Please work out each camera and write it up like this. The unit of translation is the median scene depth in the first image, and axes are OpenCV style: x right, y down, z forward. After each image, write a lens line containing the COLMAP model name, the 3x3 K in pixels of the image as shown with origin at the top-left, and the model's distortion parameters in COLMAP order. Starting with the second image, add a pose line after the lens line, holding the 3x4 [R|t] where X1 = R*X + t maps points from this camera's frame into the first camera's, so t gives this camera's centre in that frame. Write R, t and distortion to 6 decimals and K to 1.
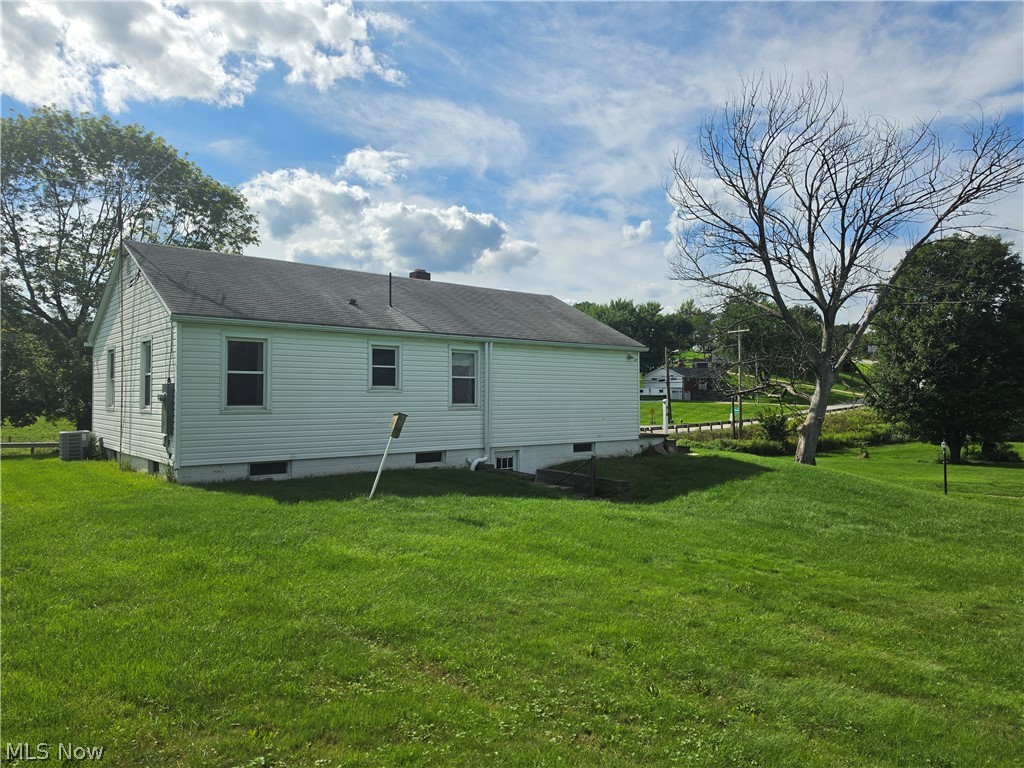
lens RADIAL K [[706.4, 0, 525.9], [0, 706.4, 386.2], [0, 0, 1]] dist [0.045074, -0.044432]
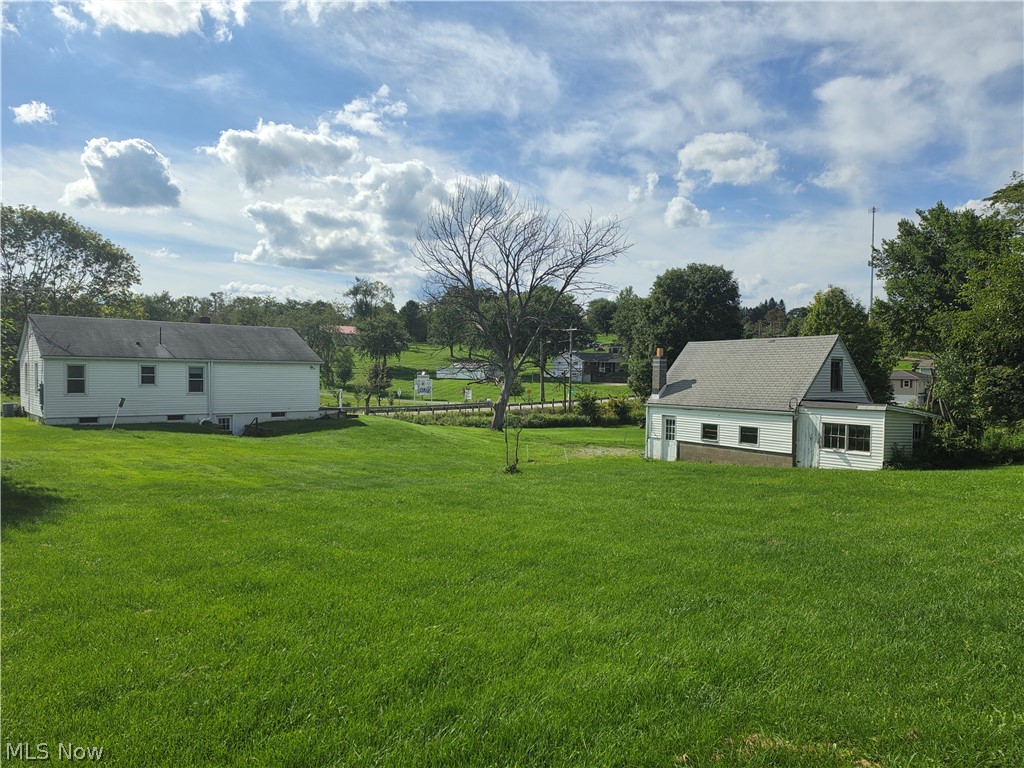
lens RADIAL K [[706.4, 0, 512.1], [0, 706.4, 405.7], [0, 0, 1]] dist [0.045074, -0.044432]
pose [[0.999908, 0.013121, 0.003448, 0.830231], [-0.013307, 0.998051, 0.060974, -0.074473], [-0.002641, -0.061014, 0.998133, -1.087185]]
